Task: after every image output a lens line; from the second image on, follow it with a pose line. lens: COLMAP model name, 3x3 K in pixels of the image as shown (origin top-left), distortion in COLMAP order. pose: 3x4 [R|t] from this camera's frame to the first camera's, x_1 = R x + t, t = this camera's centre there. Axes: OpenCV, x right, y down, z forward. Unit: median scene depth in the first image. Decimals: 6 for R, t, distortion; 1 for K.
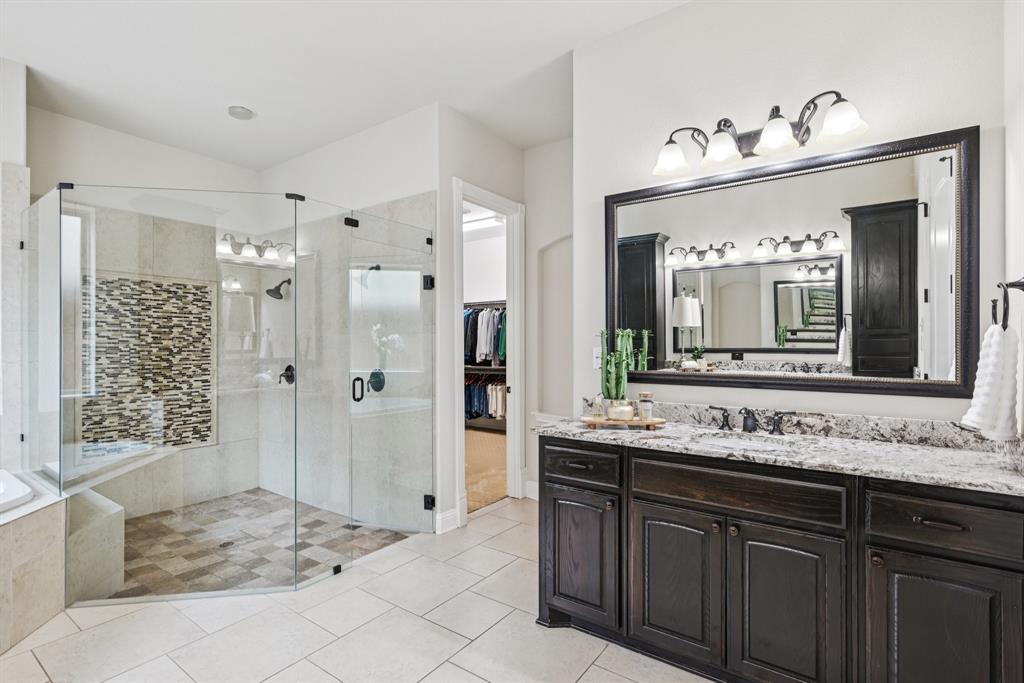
lens RADIAL K [[492.3, 0, 511.7], [0, 492.3, 336.2], [0, 0, 1]] dist [0.000152, 0.000130]
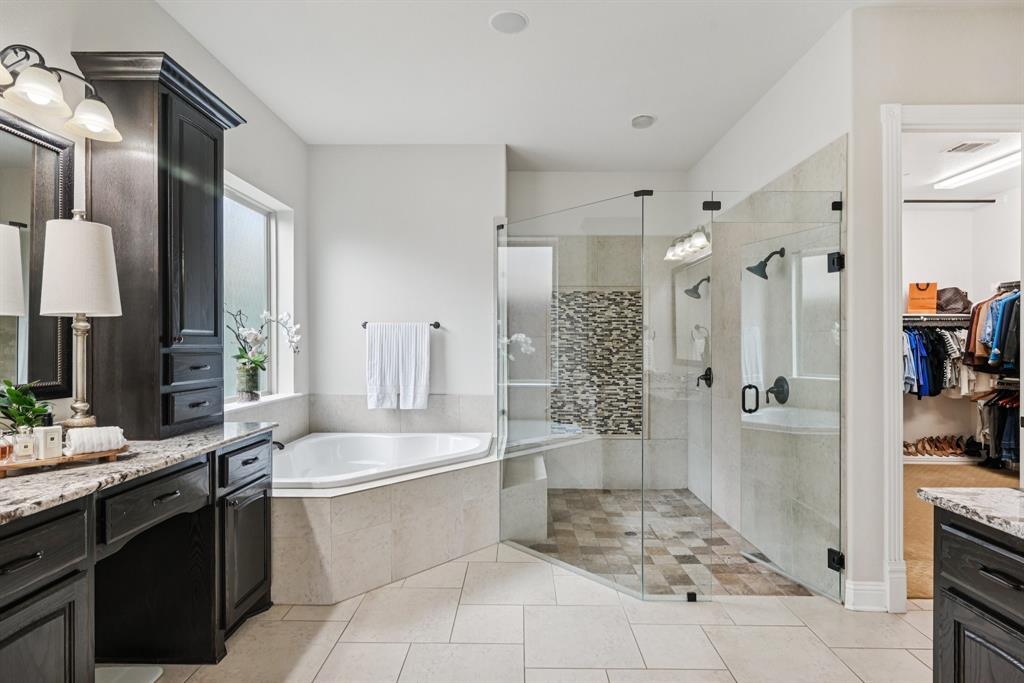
lens RADIAL K [[509.4, 0, 512.0], [0, 509.4, 341.5], [0, 0, 1]] dist [-0.000972, 0.000495]
pose [[0.574096, -0.004164, -0.818777, 0.158027], [0.012464, 0.999916, 0.003654, 0.000580], [0.818693, -0.012304, 0.574099, 0.147698]]
